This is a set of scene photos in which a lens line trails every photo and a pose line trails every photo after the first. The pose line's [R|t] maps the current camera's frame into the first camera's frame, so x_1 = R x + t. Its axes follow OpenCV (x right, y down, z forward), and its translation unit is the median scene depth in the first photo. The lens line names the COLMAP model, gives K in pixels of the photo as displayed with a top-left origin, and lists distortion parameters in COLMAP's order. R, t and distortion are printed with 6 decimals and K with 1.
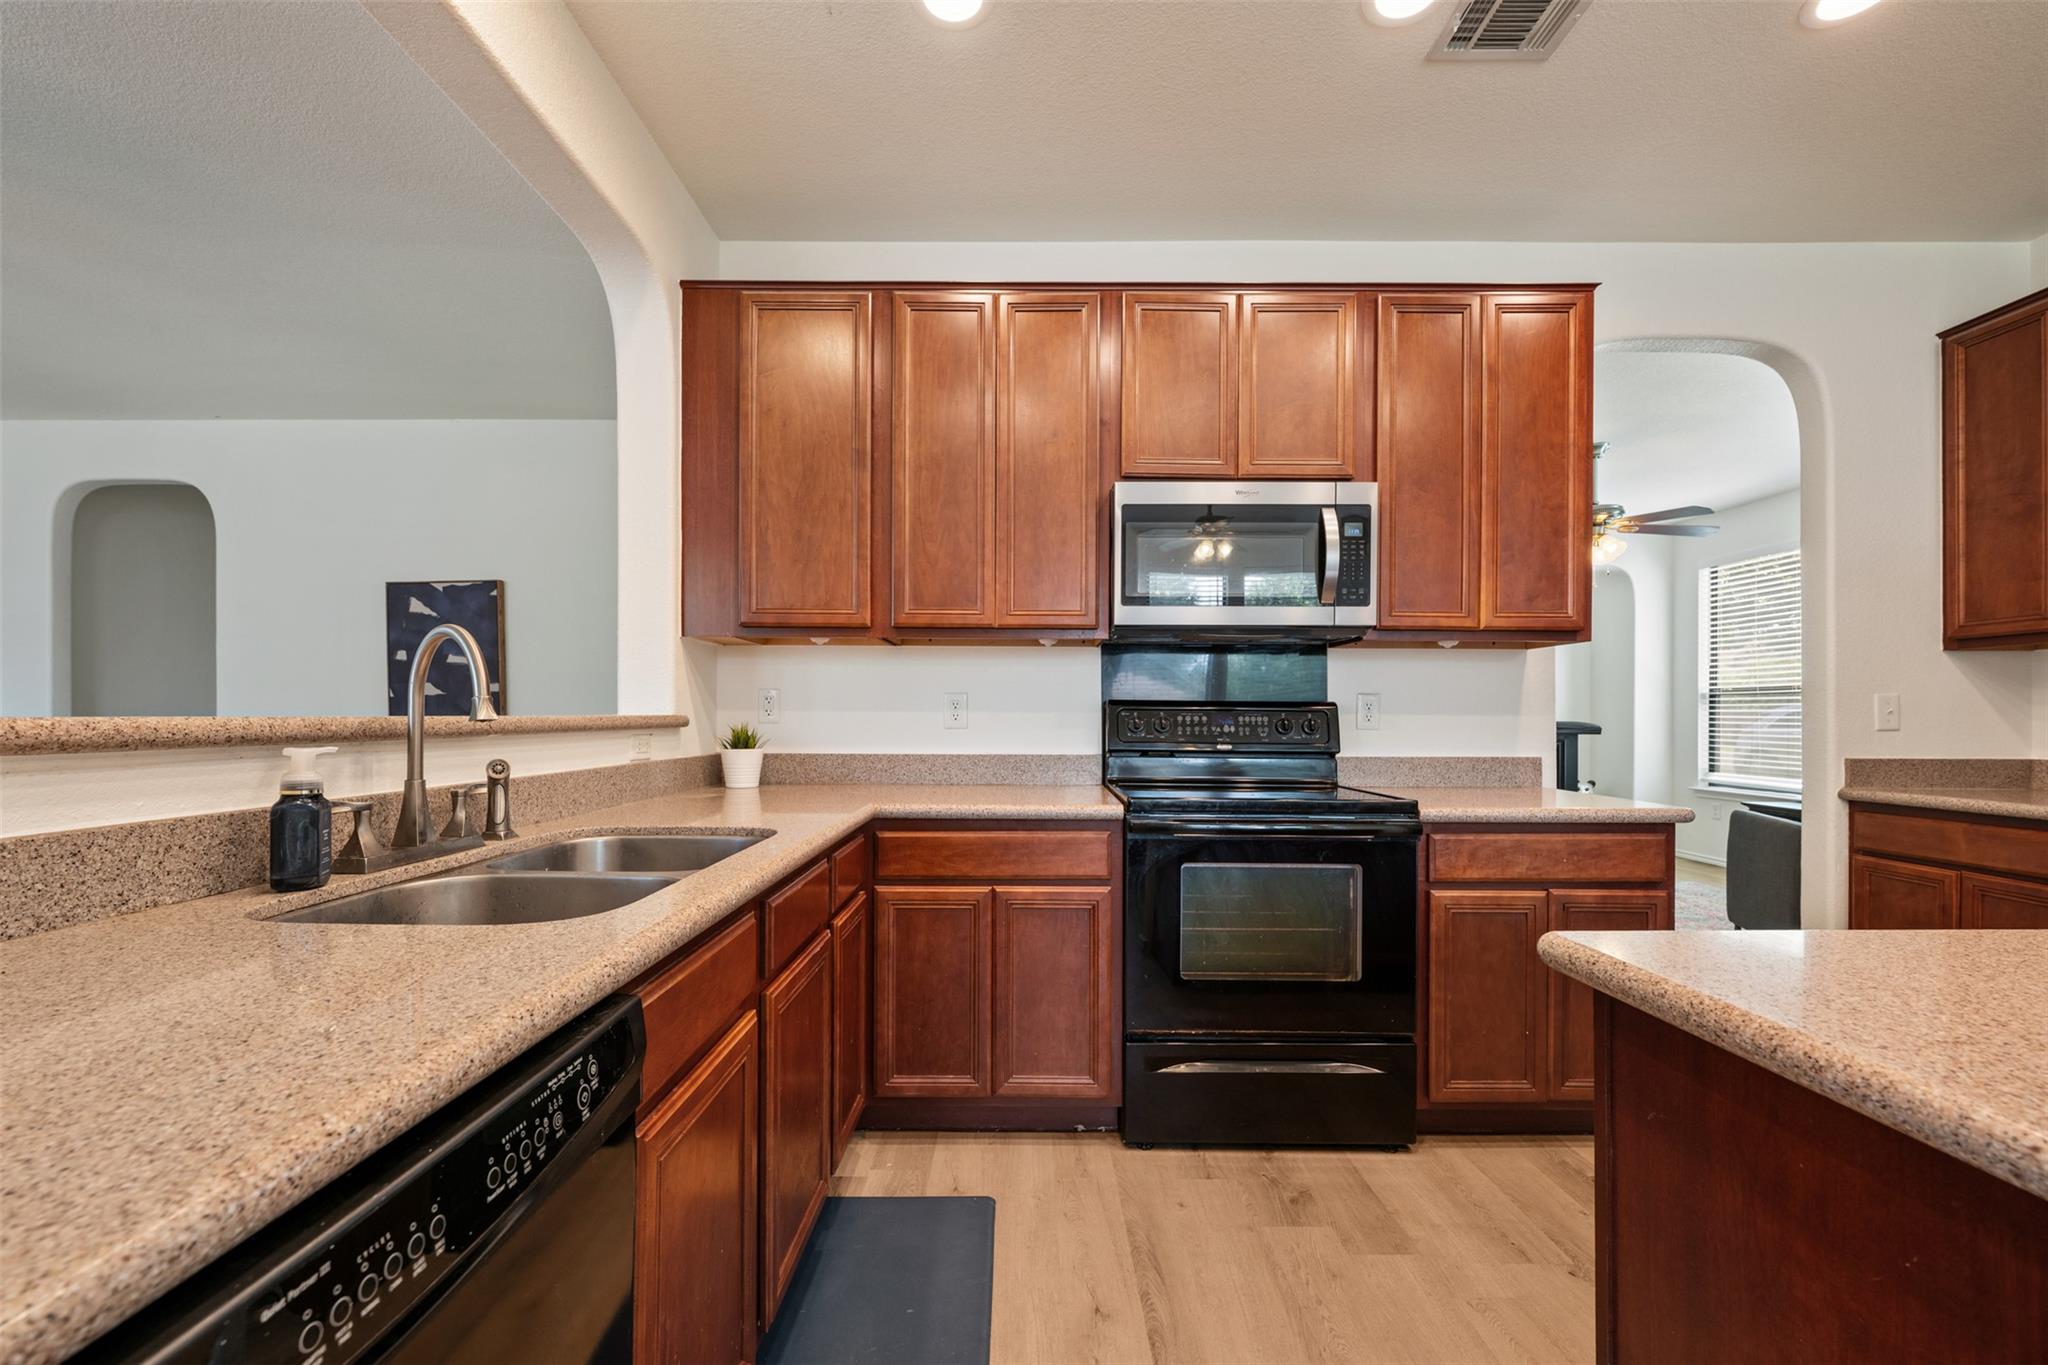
lens RADIAL K [[818.9, 0, 1022.9], [0, 818.9, 715.7], [0, 0, 1]] dist [0.001053, 0.000099]
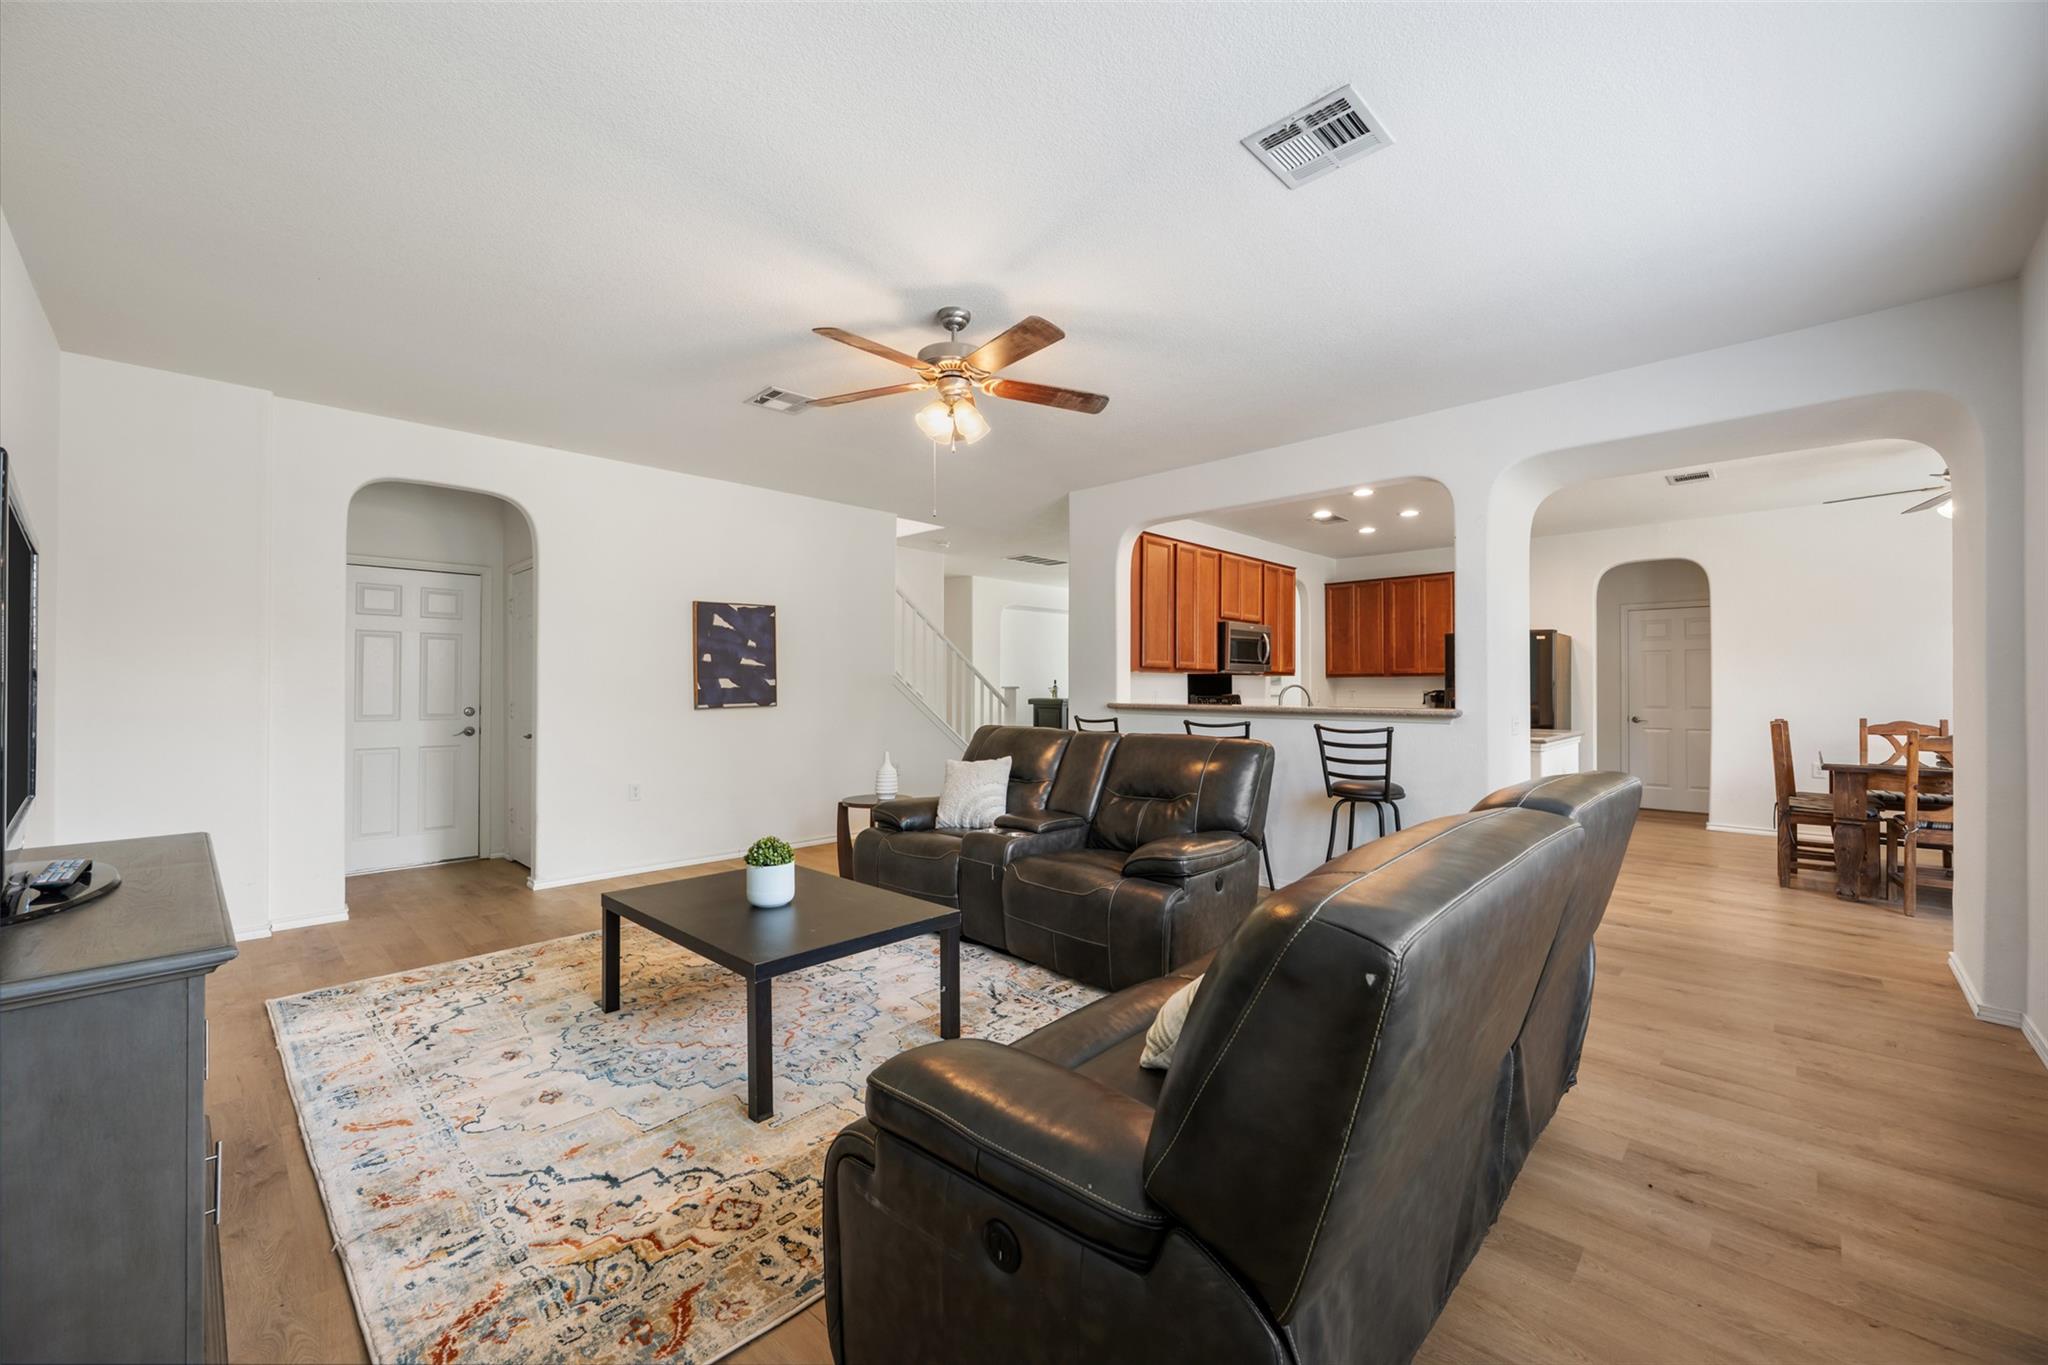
lens RADIAL K [[824.2, 0, 995.7], [0, 824.2, 681.4], [0, 0, 1]] dist [0.000143, 0.000045]
pose [[0.702651, 0.002164, 0.711532, -2.253124], [0.000712, 0.999993, -0.003745, -0.049903], [-0.711535, 0.003138, 0.702644, -0.421641]]
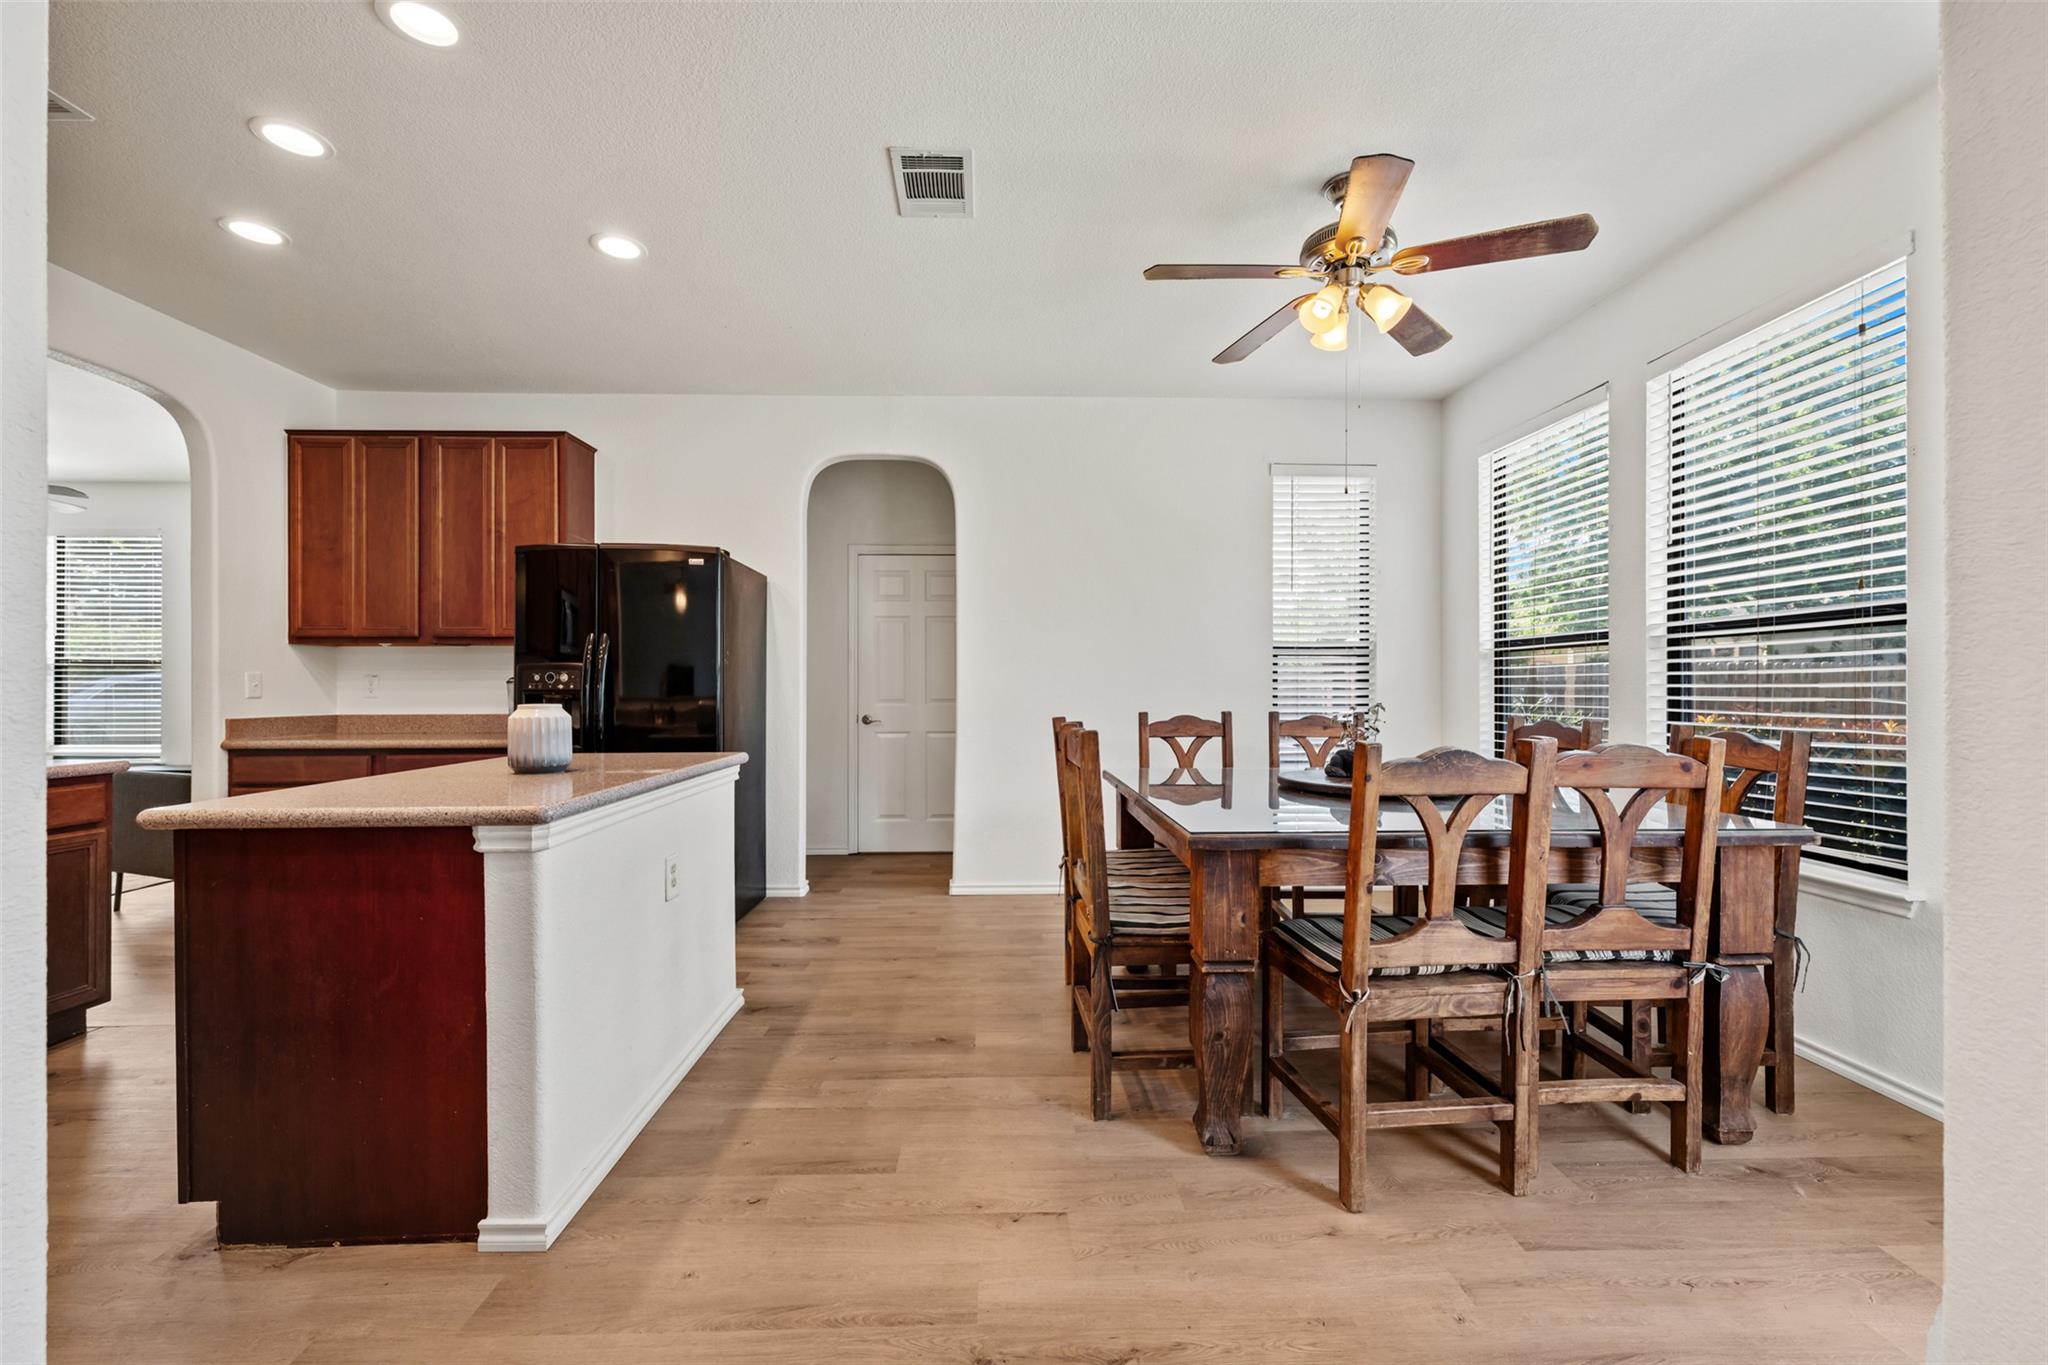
lens RADIAL K [[808.5, 0, 1024.0], [0, 808.5, 682.5], [0, 0, 1]] dist [0.001056, -0.000014]
pose [[-0.035294, 0.003465, 0.999371, -0.382471], [0.001339, 0.999993, -0.003420, -0.001969], [-0.999376, 0.001217, -0.035298, -0.274950]]
